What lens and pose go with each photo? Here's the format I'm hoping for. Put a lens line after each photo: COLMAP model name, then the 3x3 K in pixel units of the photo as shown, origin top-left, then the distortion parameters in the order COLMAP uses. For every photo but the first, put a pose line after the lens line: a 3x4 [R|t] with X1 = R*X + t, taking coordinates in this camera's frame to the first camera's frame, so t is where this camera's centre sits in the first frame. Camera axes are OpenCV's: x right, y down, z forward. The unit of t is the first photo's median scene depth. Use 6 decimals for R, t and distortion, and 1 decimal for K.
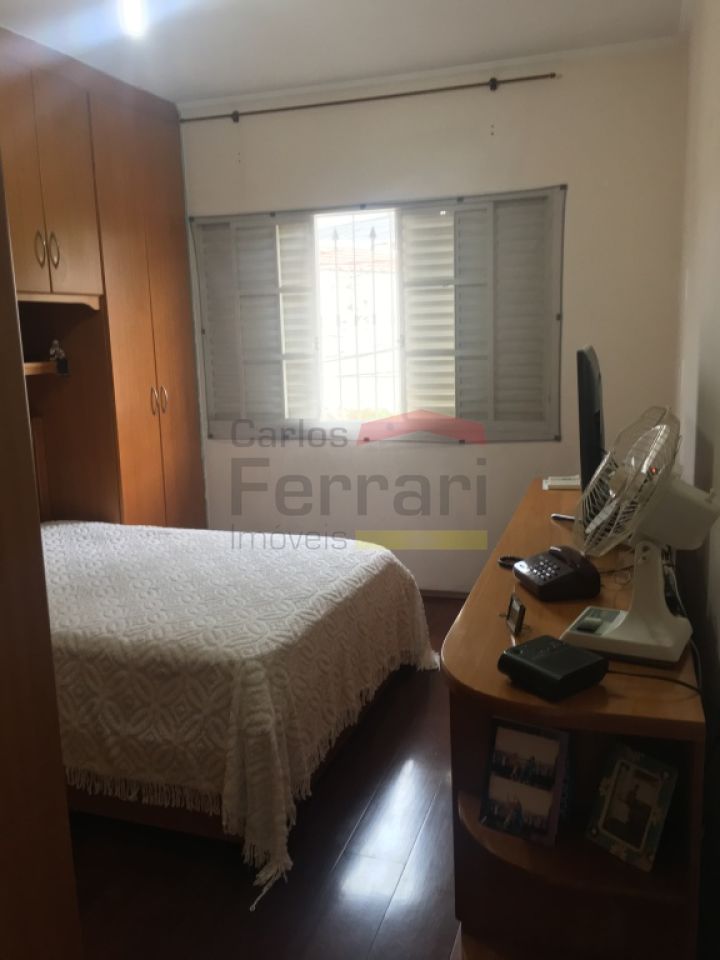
lens RADIAL K [[824.0, 0, 356.8], [0, 824.0, 480.1], [0, 0, 1]] dist [0.086001, -0.107576]
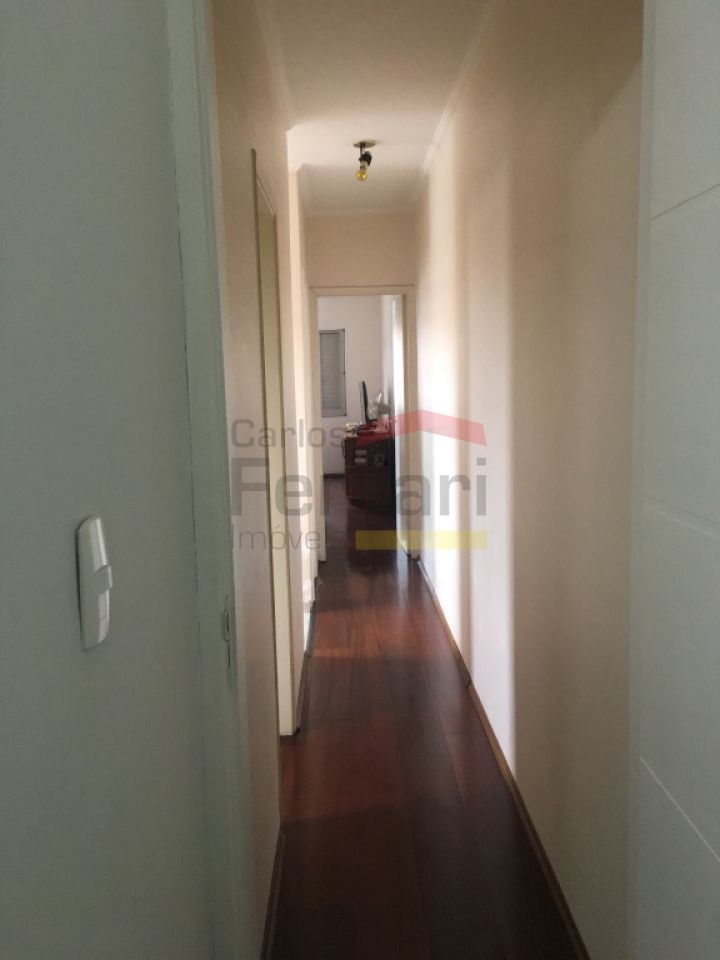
lens RADIAL K [[824.0, 0, 356.8], [0, 824.0, 480.1], [0, 0, 1]] dist [0.086001, -0.107576]
pose [[0.945316, -0.037954, 0.323939, -0.668507], [0.057862, 0.996967, -0.052043, 0.333097], [-0.320981, 0.067941, 0.944646, -1.728601]]
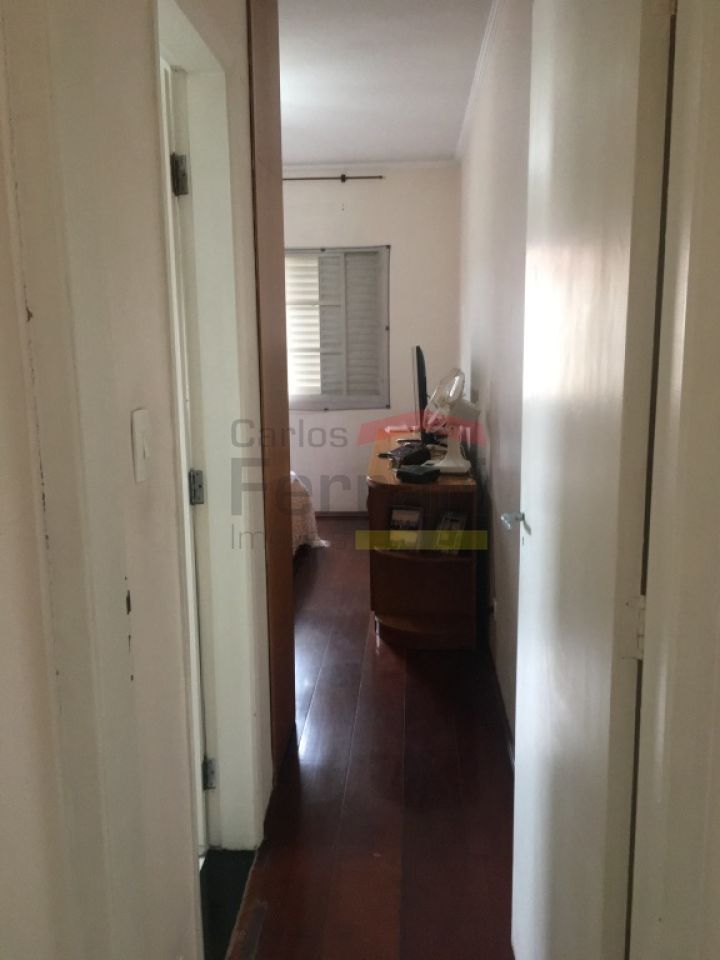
lens RADIAL K [[824.0, 0, 356.8], [0, 824.0, 480.1], [0, 0, 1]] dist [0.086001, -0.107576]
pose [[0.968743, -0.025040, 0.246798, -0.204744], [0.026685, 0.999638, -0.003322, 0.093884], [-0.246625, 0.009804, 0.969061, -0.495045]]
